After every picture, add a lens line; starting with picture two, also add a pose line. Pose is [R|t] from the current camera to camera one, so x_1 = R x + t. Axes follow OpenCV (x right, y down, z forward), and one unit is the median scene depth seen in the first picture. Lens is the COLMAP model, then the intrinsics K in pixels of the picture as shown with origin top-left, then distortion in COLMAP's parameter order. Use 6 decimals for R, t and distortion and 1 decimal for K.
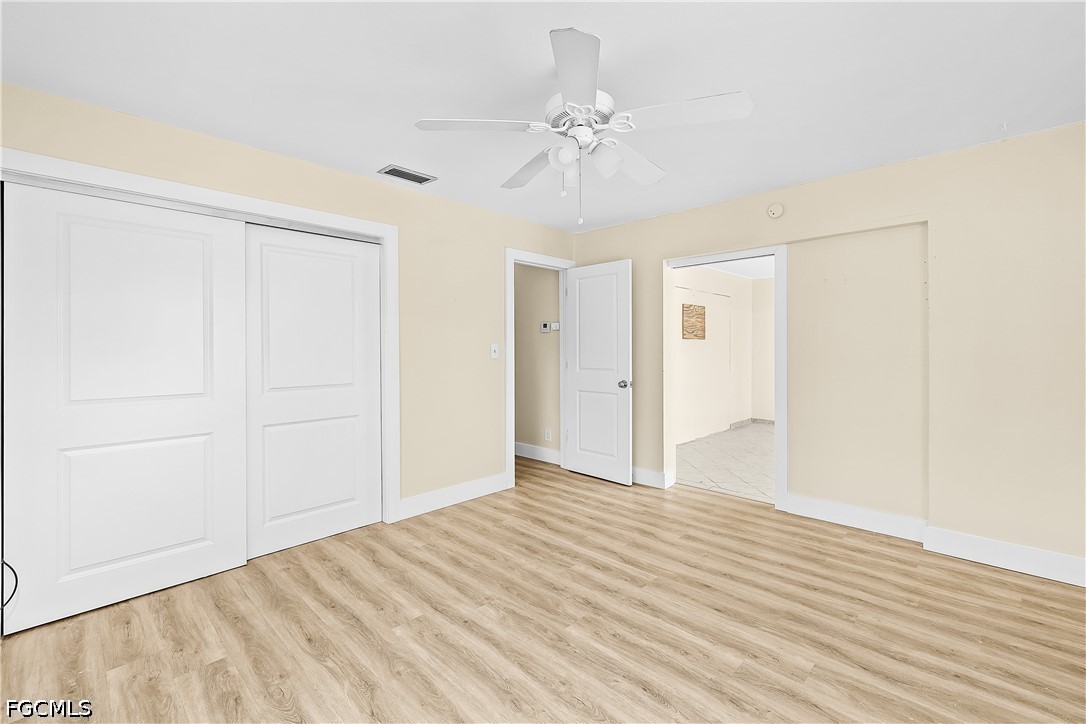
lens RADIAL K [[469.4, 0, 543.9], [0, 469.4, 347.0], [0, 0, 1]] dist [0.002993, 0.000361]
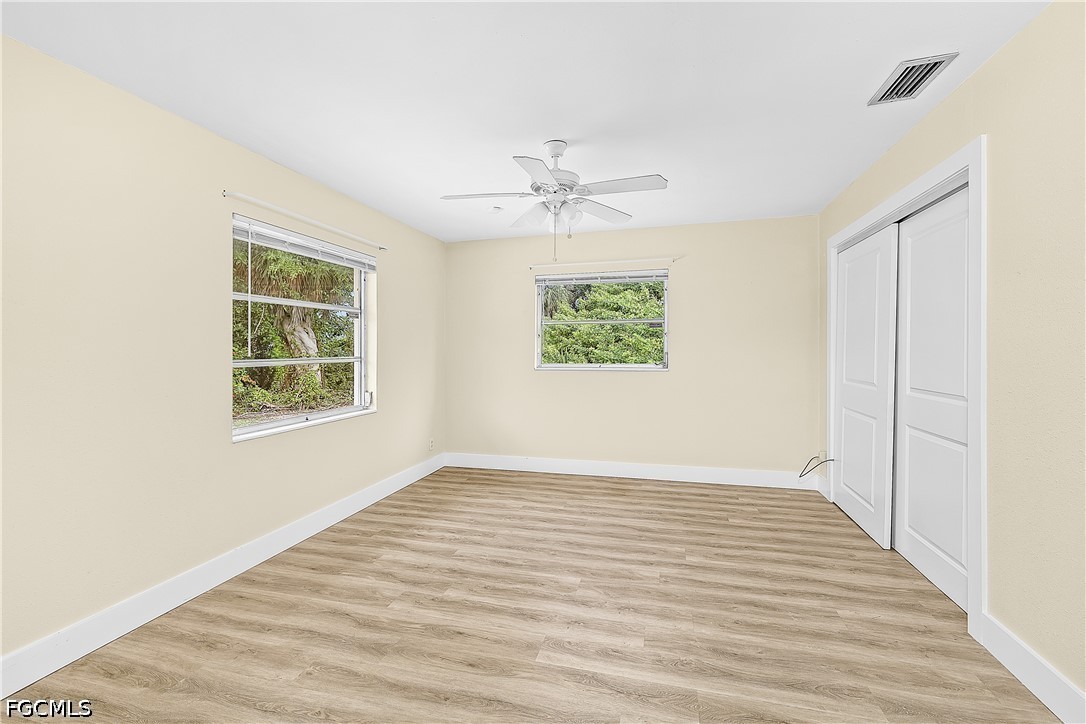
lens RADIAL K [[469.4, 0, 543.9], [0, 469.4, 347.0], [0, 0, 1]] dist [0.002993, 0.000361]
pose [[-0.876715, 0.009303, -0.480919, 0.662727], [0.010906, 0.999940, -0.000539, -0.003657], [0.480886, -0.005718, -0.876765, 1.887701]]
